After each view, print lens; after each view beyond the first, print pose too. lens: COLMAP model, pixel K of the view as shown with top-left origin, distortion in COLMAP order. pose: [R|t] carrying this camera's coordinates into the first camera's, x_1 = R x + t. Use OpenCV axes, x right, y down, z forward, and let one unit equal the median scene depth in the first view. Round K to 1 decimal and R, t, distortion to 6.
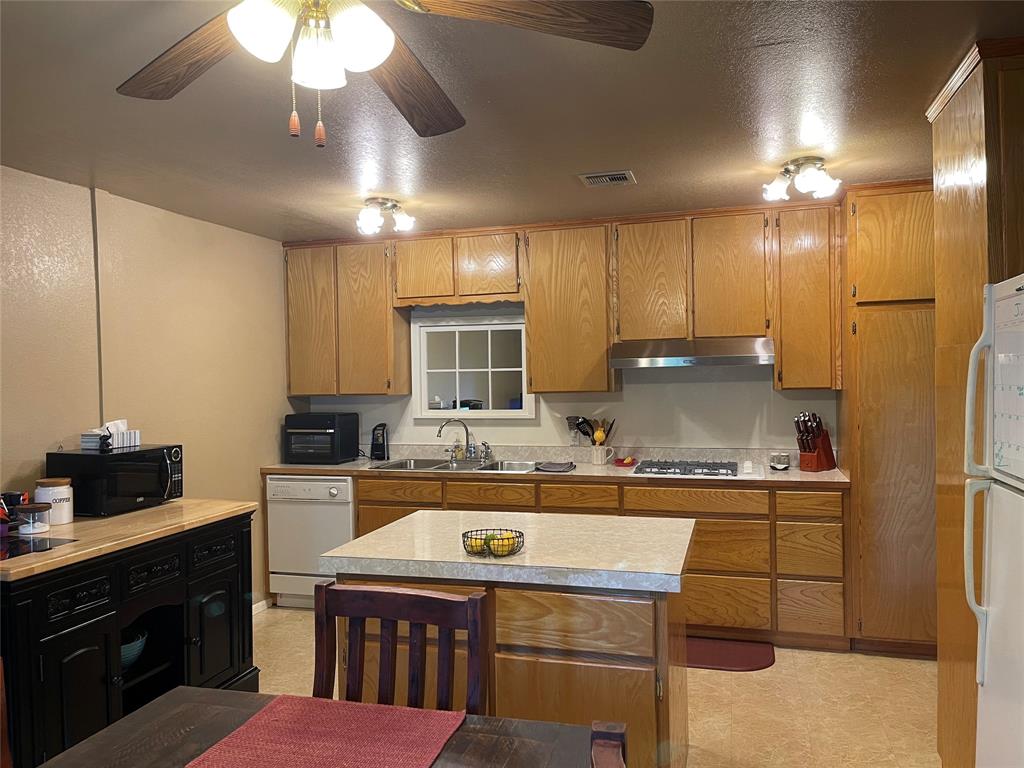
lens RADIAL K [[772.2, 0, 519.9], [0, 772.2, 392.5], [0, 0, 1]] dist [0.061413, -0.079664]
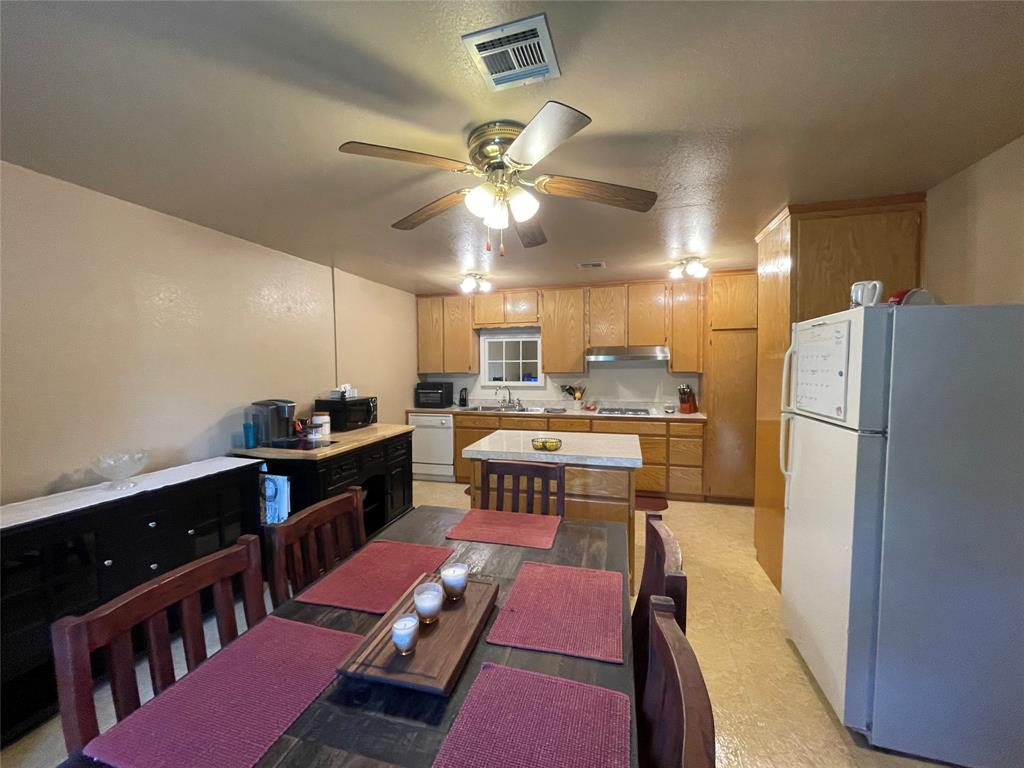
lens RADIAL K [[413.3, 0, 513.8], [0, 413.3, 383.9], [0, 0, 1]] dist [-0.003732, 0.001387]
pose [[0.999896, 0.010141, 0.010219, -0.085902], [-0.010375, 0.999680, 0.023055, 0.005402], [-0.009982, -0.023159, 0.999682, -0.059922]]
